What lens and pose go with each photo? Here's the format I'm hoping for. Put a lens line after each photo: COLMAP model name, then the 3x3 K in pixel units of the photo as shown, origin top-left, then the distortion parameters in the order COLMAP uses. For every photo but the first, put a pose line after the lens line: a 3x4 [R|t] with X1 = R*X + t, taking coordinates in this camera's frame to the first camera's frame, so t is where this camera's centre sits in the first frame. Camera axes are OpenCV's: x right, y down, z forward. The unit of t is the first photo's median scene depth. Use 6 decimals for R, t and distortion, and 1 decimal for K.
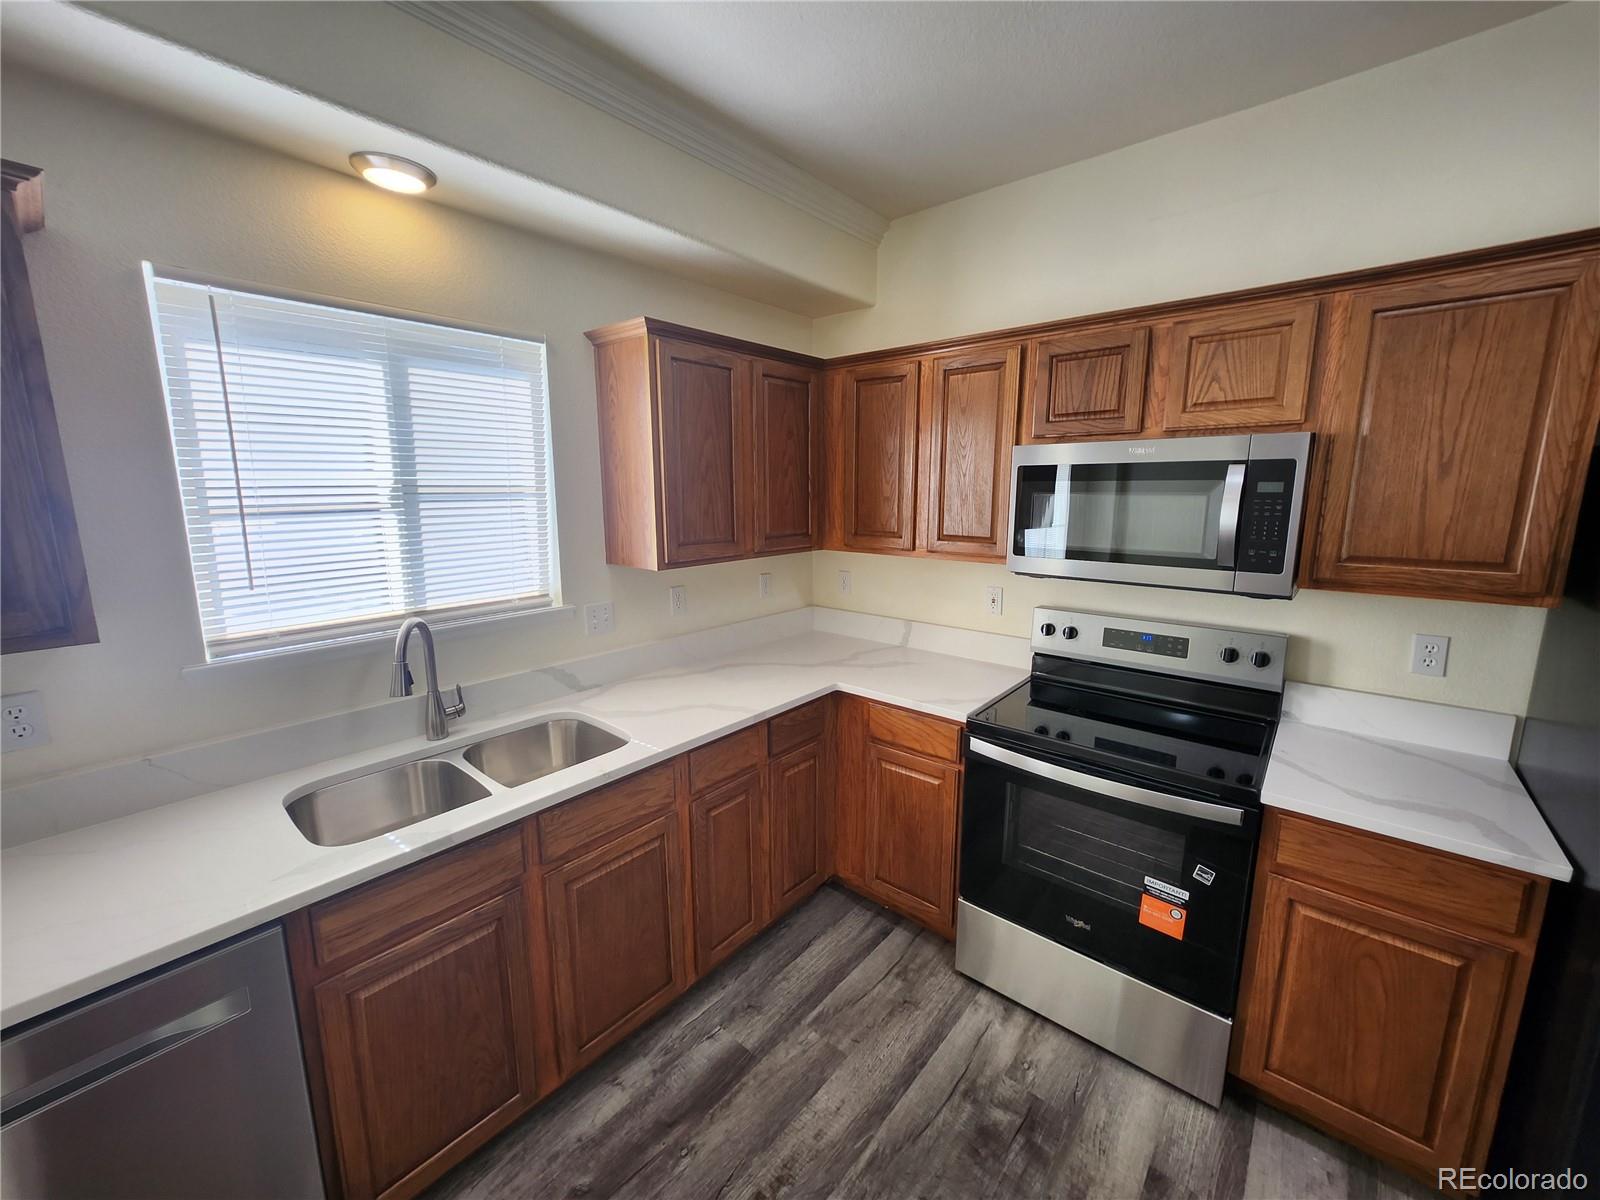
lens RADIAL K [[626.4, 0, 798.7], [0, 626.4, 595.3], [0, 0, 1]] dist [-0.000302, 0.000520]
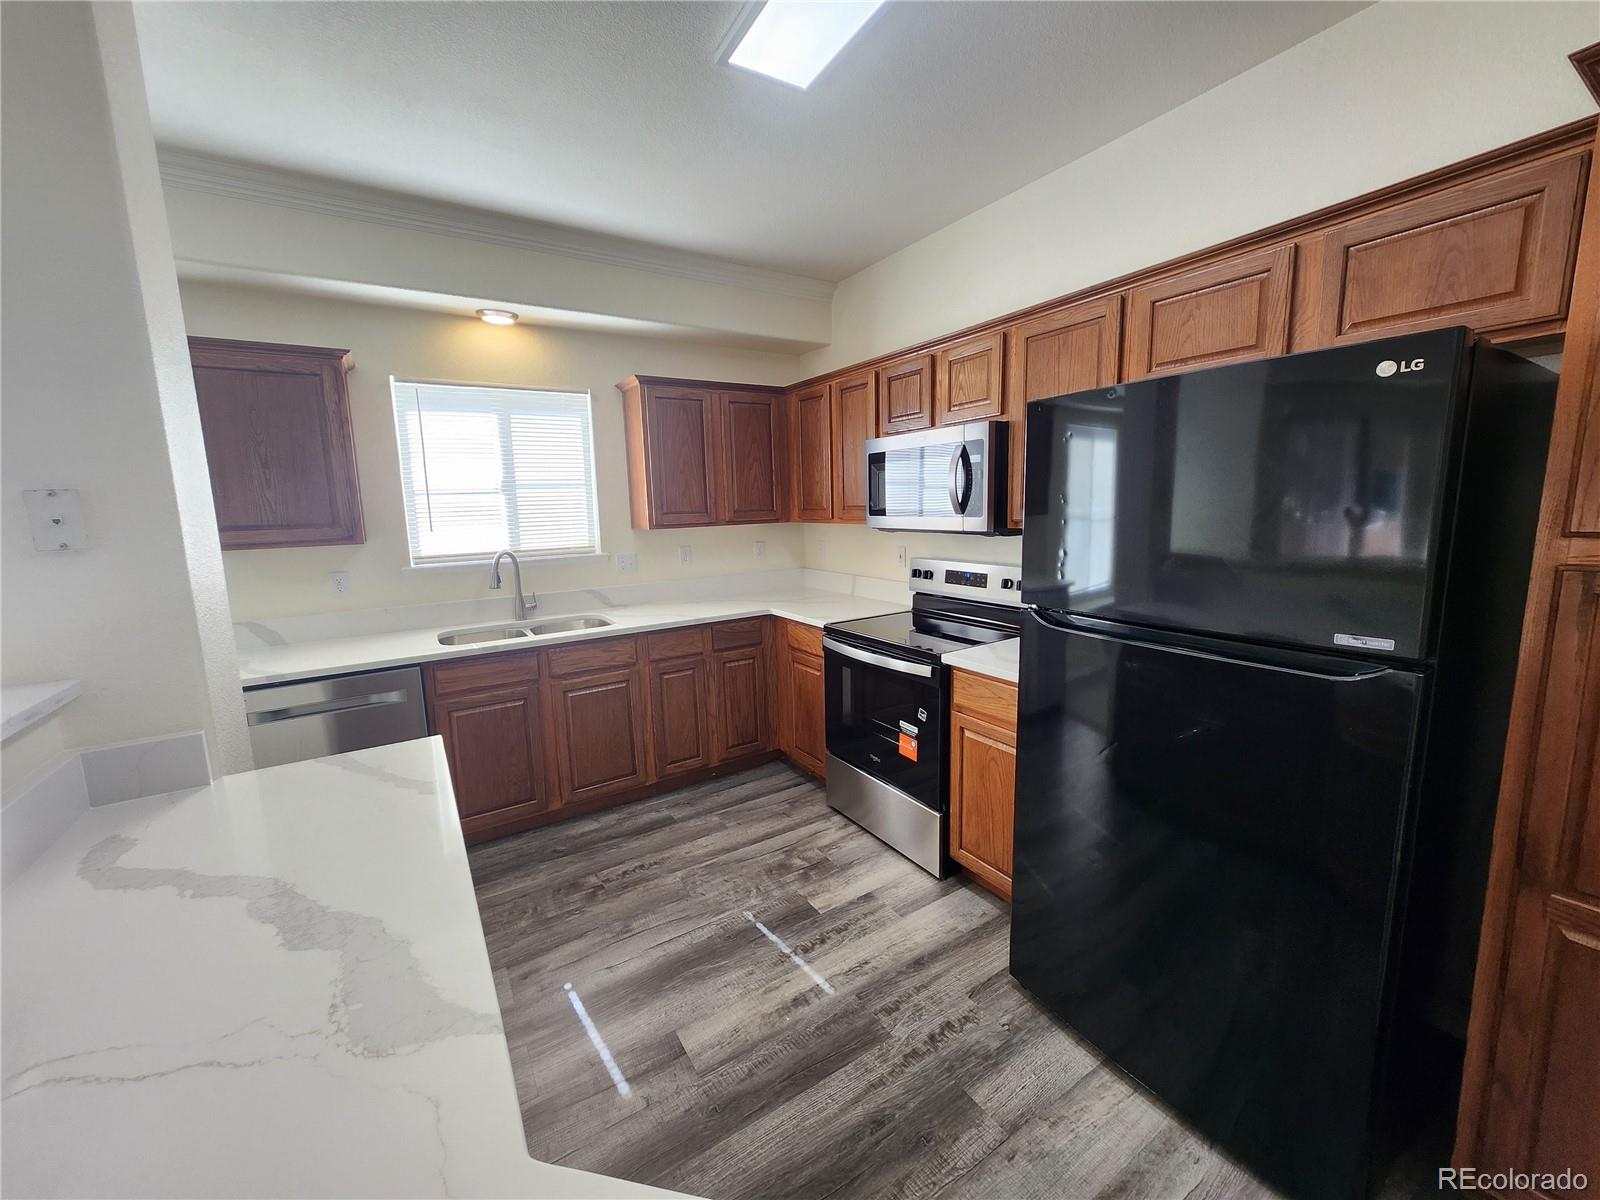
lens RADIAL K [[626.4, 0, 802.0], [0, 626.4, 597.9], [0, 0, 1]] dist [-0.000302, 0.000520]
pose [[0.957475, 0.020006, -0.287822, 0.678310], [-0.024298, 0.999640, -0.011348, 0.158688], [0.287492, 0.017858, 0.957617, -0.462828]]
